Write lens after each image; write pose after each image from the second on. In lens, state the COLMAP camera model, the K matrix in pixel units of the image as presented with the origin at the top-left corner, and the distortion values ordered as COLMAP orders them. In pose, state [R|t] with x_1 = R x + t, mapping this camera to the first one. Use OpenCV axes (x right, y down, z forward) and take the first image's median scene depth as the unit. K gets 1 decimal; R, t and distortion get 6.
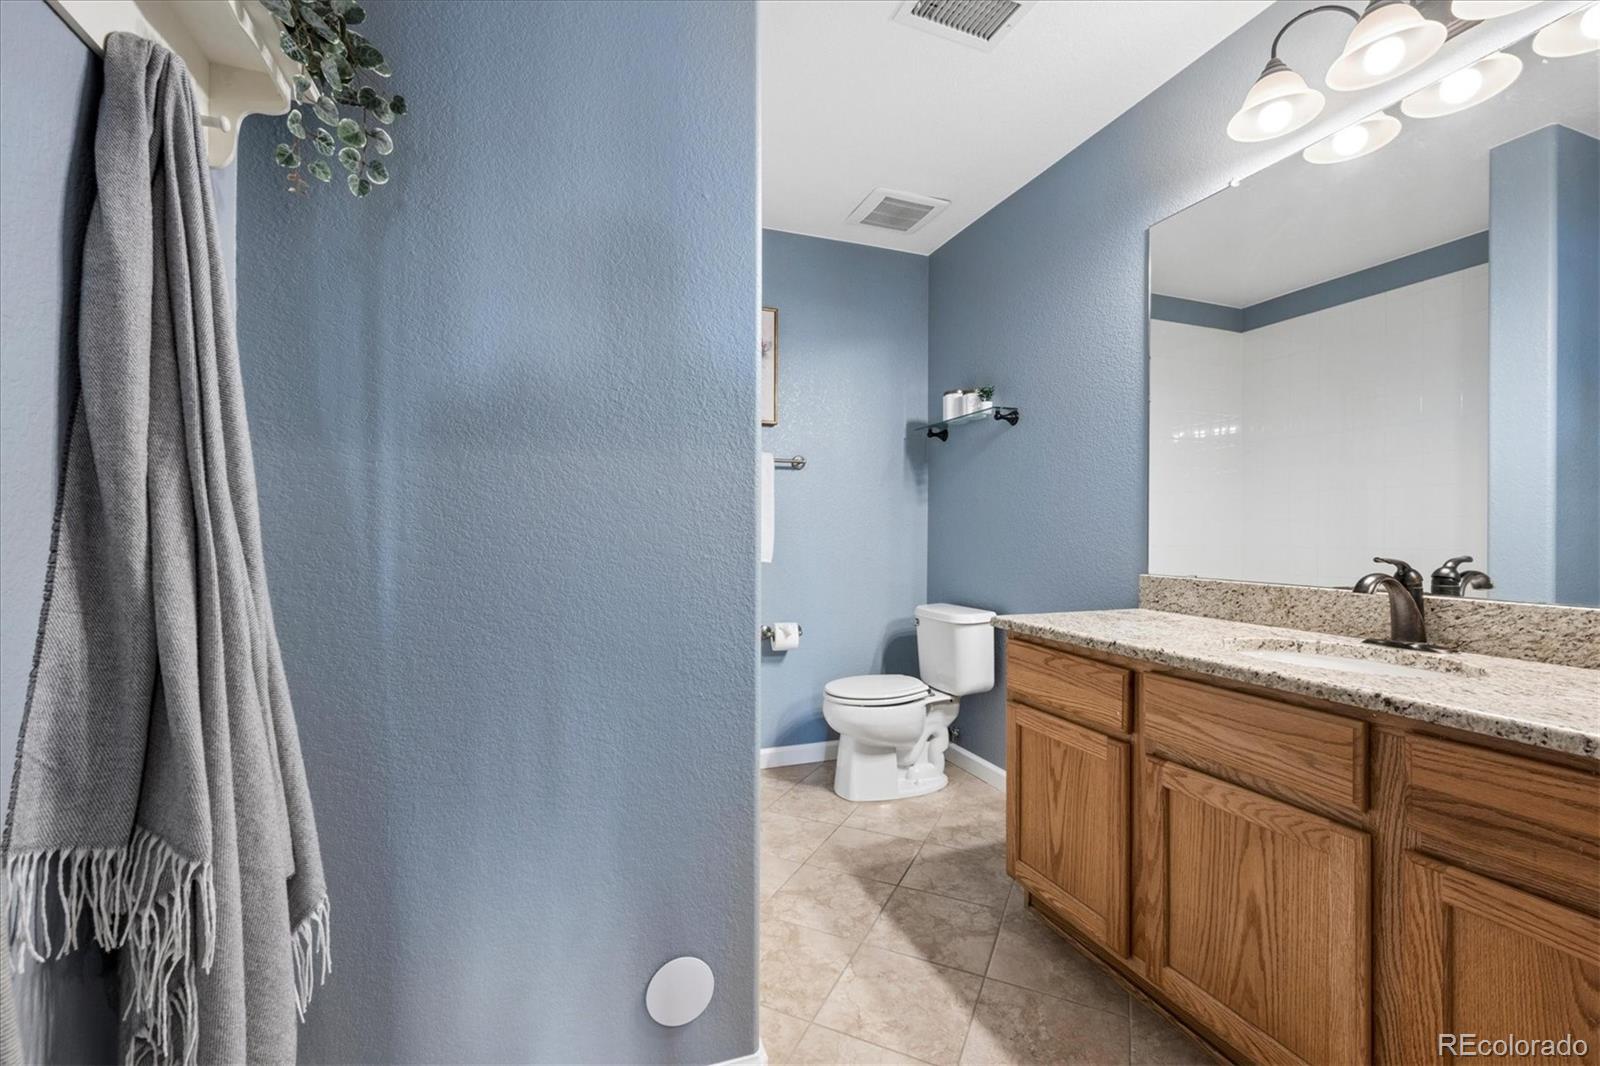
lens RADIAL K [[672.5, 0, 798.3], [0, 672.5, 539.2], [0, 0, 1]] dist [-0.002579, 0.000727]
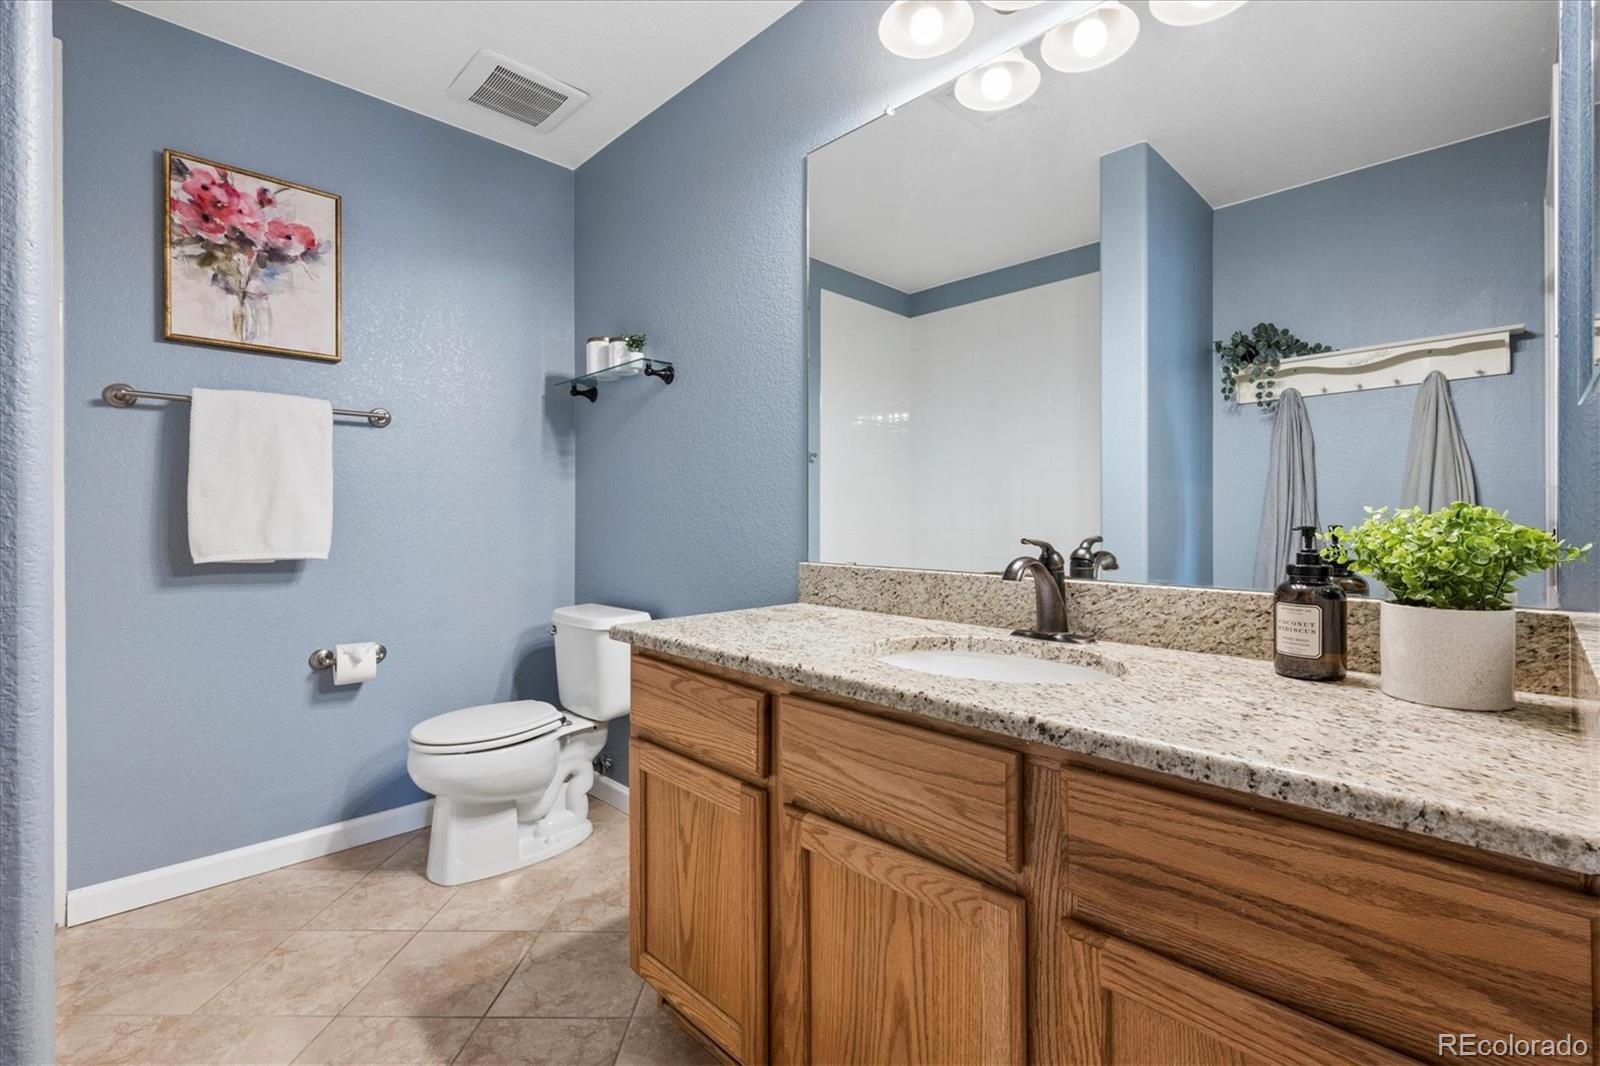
lens RADIAL K [[728.3, 0, 799.1], [0, 728.3, 526.8], [0, 0, 1]] dist [-0.000892, -0.000132]
pose [[0.911820, -0.007688, 0.410517, 0.192340], [0.007047, 0.999970, 0.003074, 0.006599], [-0.410529, 0.000089, 0.911848, 0.239334]]
